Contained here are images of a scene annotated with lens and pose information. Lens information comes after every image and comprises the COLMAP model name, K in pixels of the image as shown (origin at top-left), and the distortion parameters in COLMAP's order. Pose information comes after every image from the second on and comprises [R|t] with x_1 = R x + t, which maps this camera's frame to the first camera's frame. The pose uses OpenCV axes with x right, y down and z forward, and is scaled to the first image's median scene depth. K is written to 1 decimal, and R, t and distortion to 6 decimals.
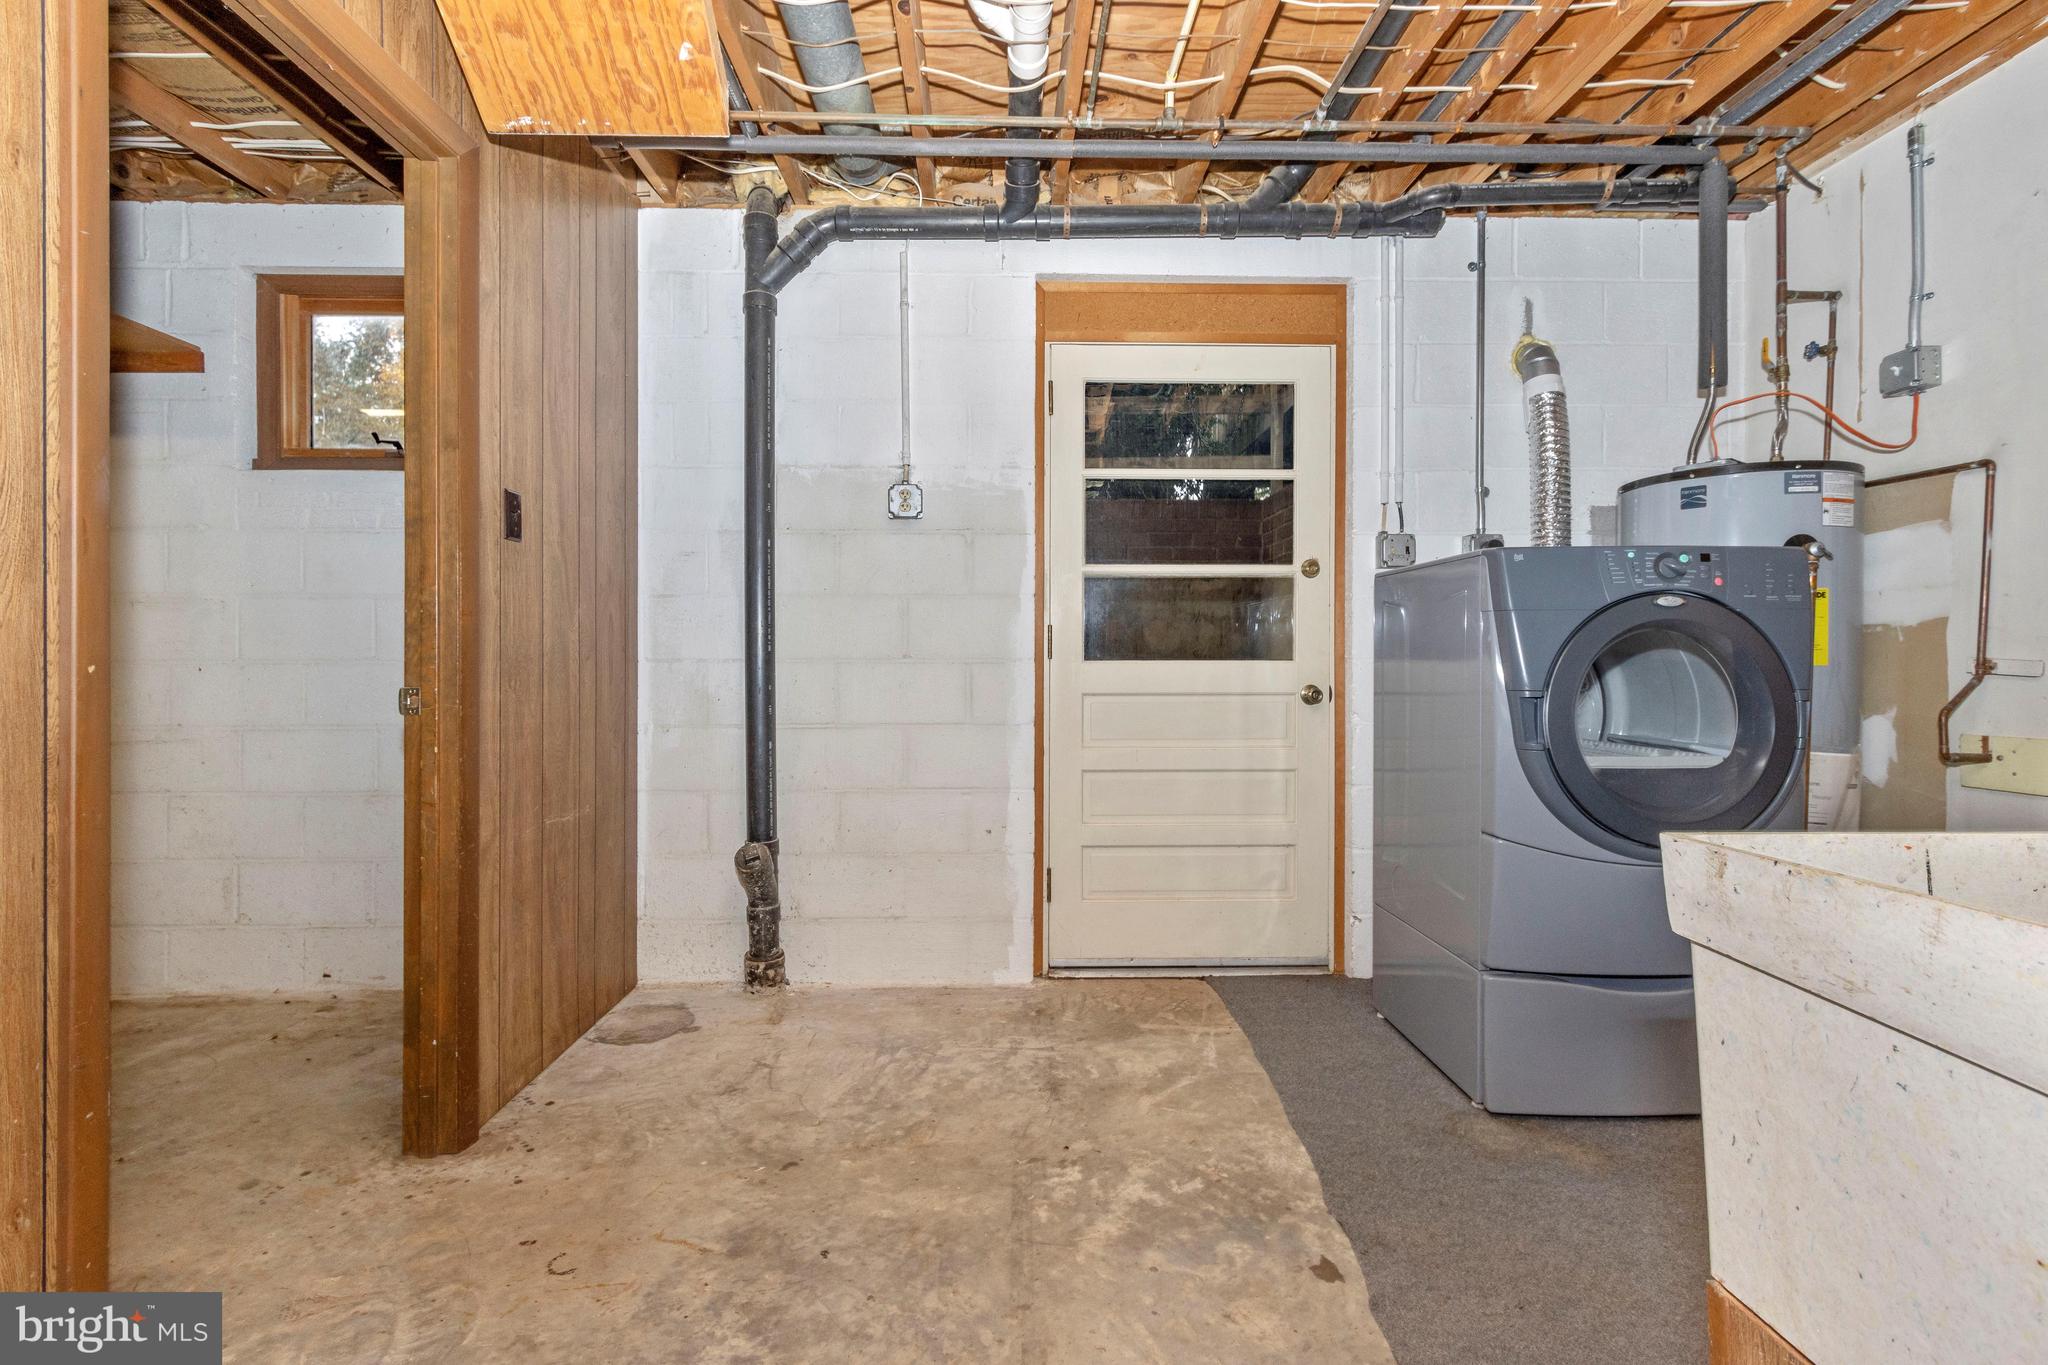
lens RADIAL K [[952.5, 0, 1022.8], [0, 952.5, 660.6], [0, 0, 1]] dist [0.003723, -0.001397]
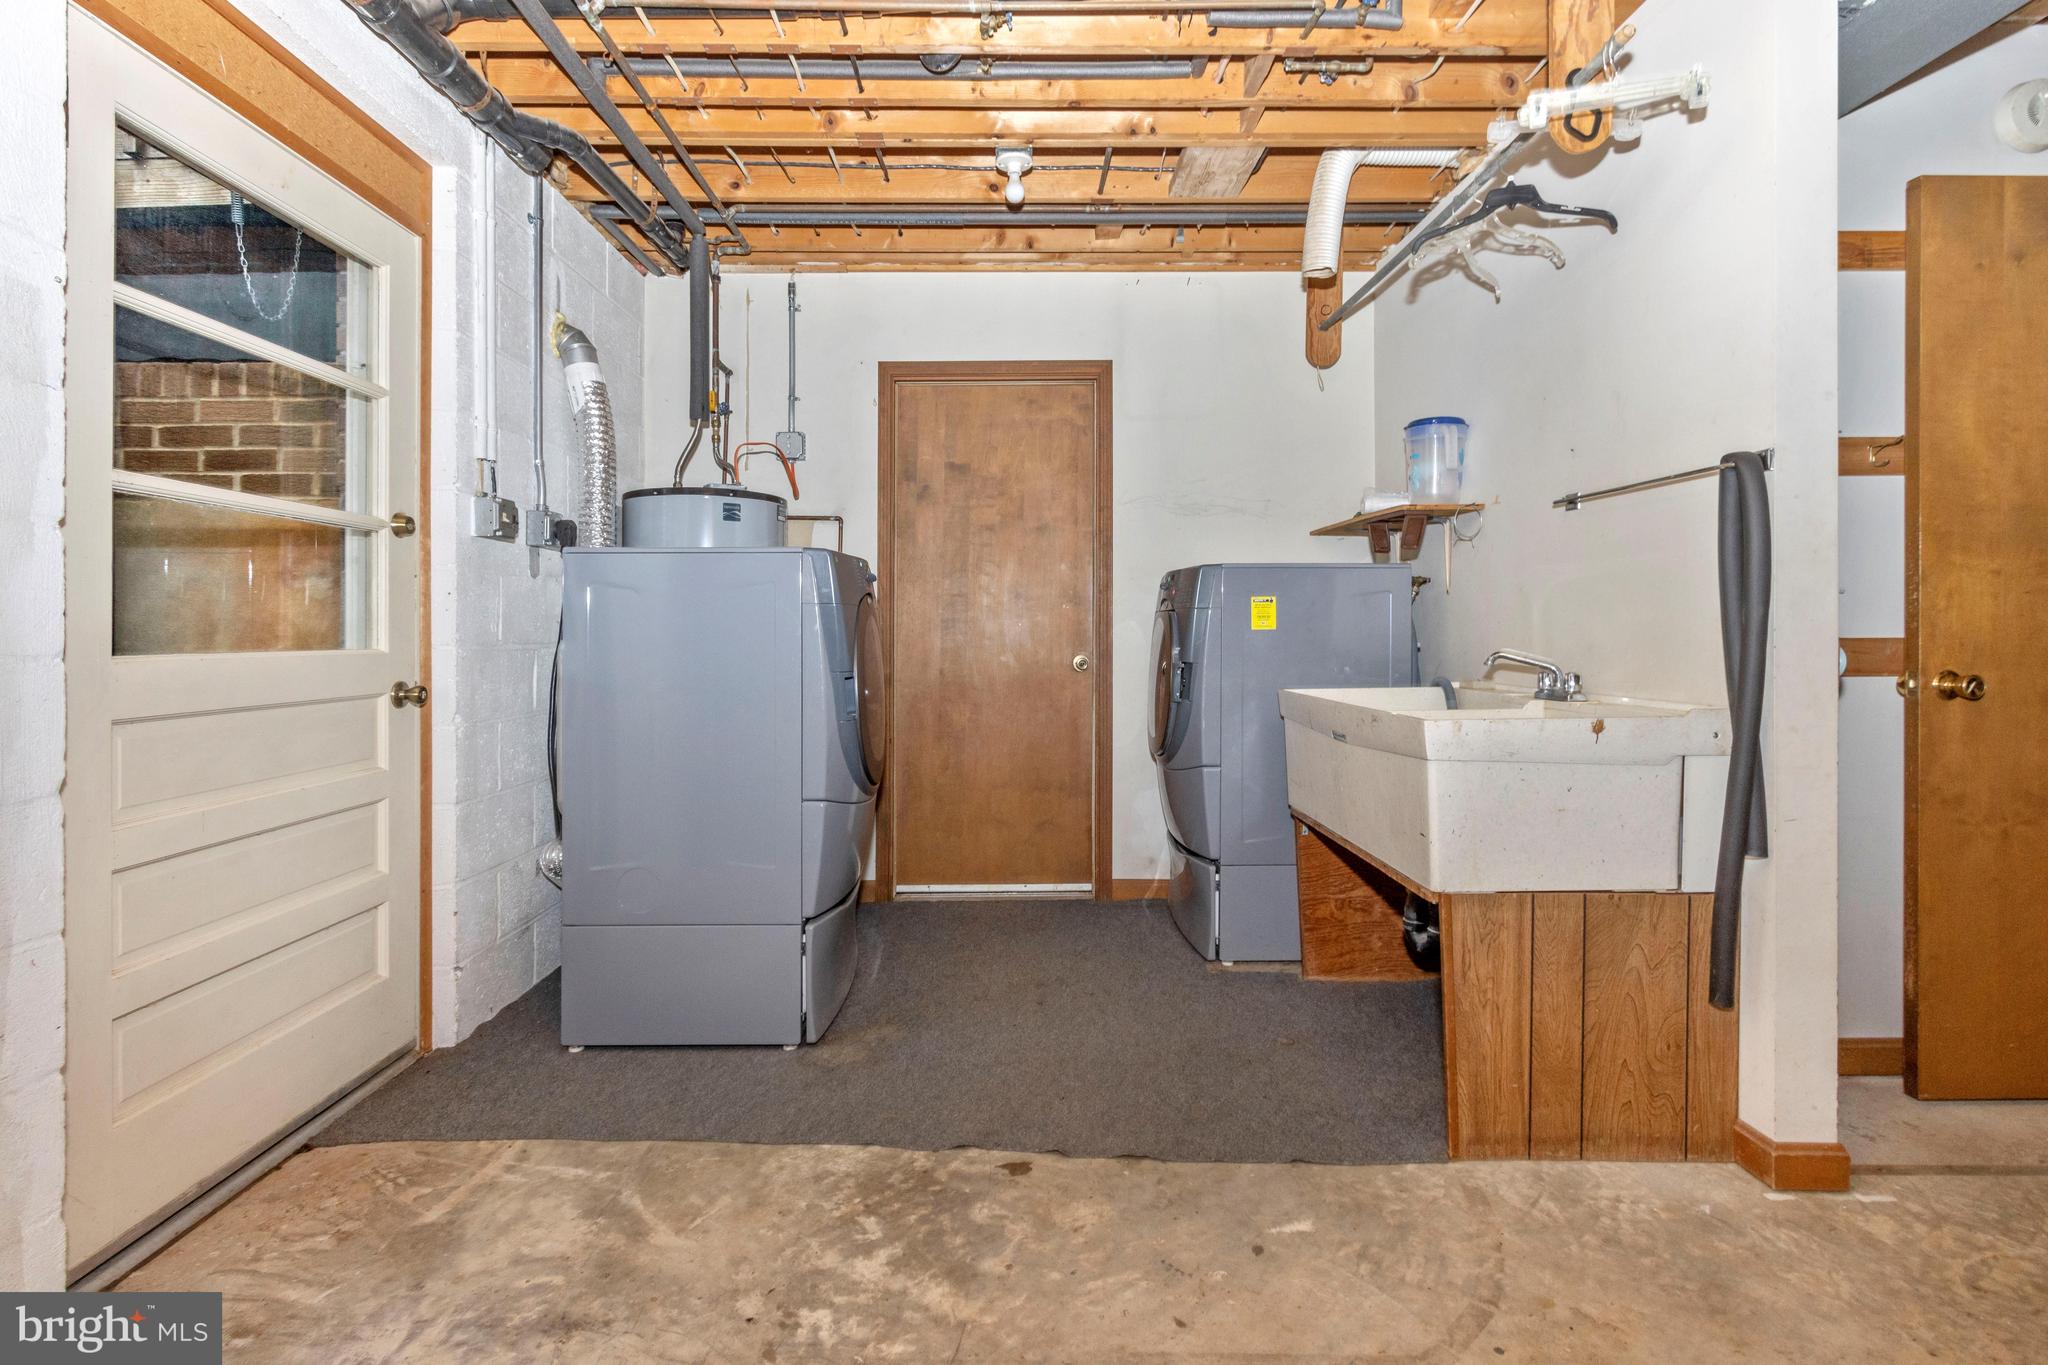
lens RADIAL K [[952.5, 0, 1027.8], [0, 952.5, 645.4], [0, 0, 1]] dist [0.003723, -0.001397]
pose [[0.009523, -0.010606, 0.999898, -0.597529], [0.003406, 0.999938, 0.010574, -0.011726], [-0.999949, 0.003305, 0.009559, 0.685629]]
